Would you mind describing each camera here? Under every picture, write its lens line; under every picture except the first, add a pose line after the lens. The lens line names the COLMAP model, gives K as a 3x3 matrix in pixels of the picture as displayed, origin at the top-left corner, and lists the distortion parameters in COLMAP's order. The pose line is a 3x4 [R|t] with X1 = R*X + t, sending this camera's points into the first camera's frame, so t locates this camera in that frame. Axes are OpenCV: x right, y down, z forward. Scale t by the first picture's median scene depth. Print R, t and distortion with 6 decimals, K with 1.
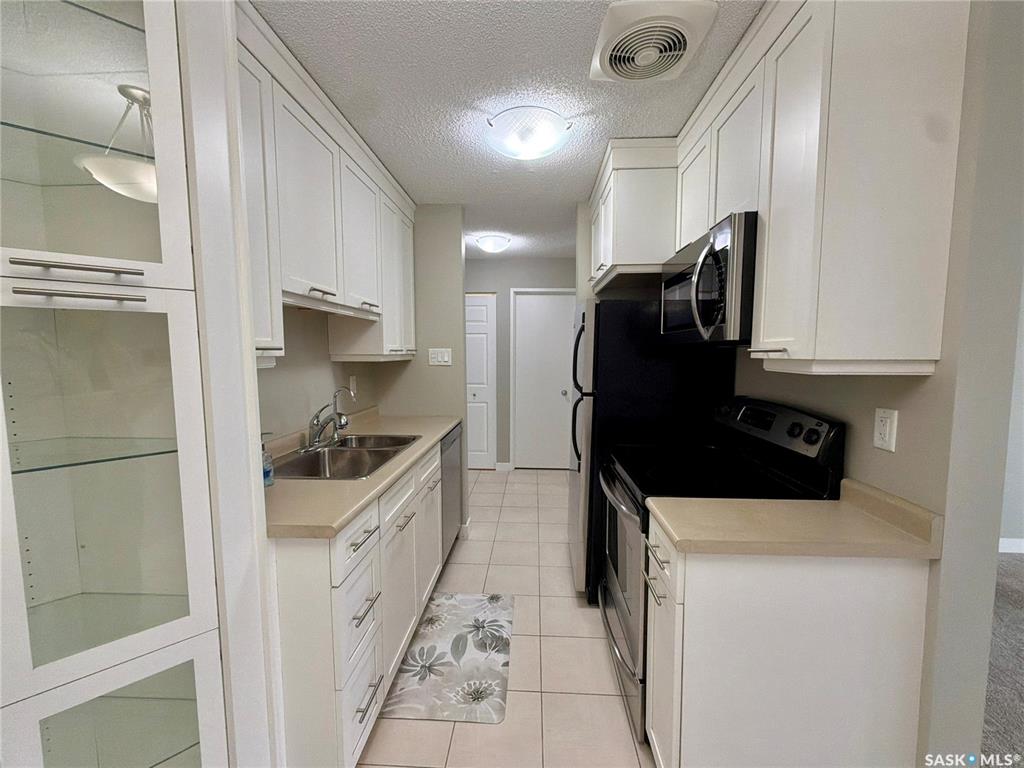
lens RADIAL K [[407.6, 0, 513.4], [0, 407.6, 384.9], [0, 0, 1]] dist [0.002197, 0.000211]
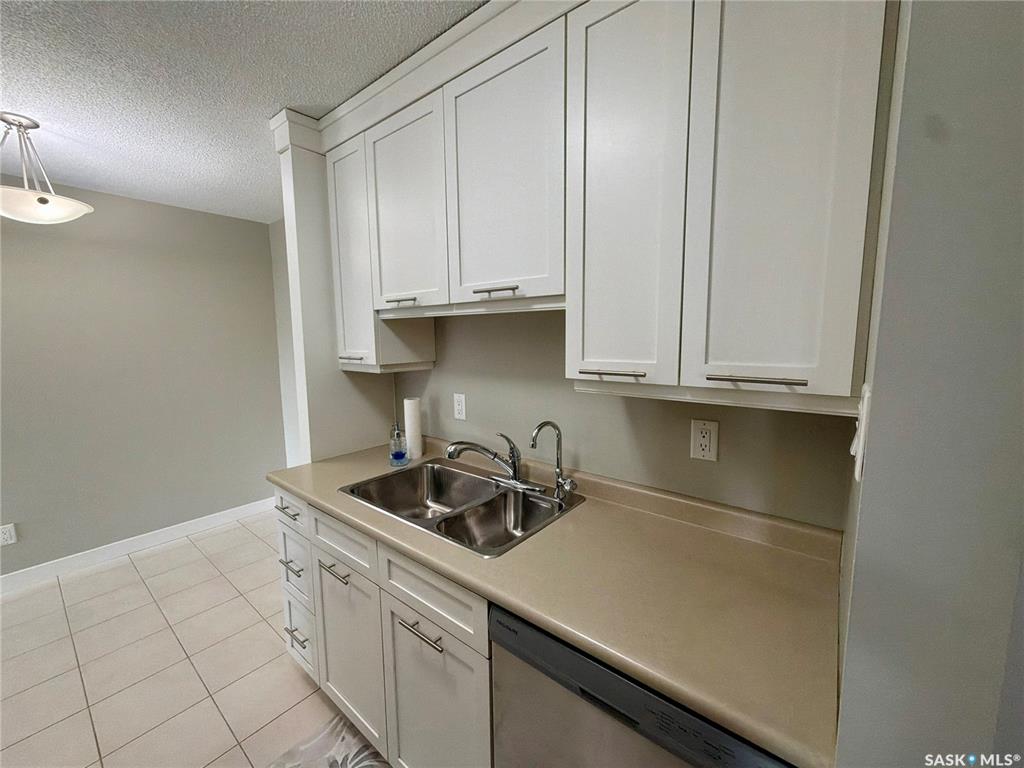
lens RADIAL K [[403.1, 0, 516.2], [0, 403.1, 386.9], [0, 0, 1]] dist [0.001377, 0.000298]
pose [[-0.580851, 0.104257, -0.807306, 0.124247], [-0.059401, 0.983691, 0.169775, -0.168507], [0.811839, 0.146569, -0.565185, 1.456603]]
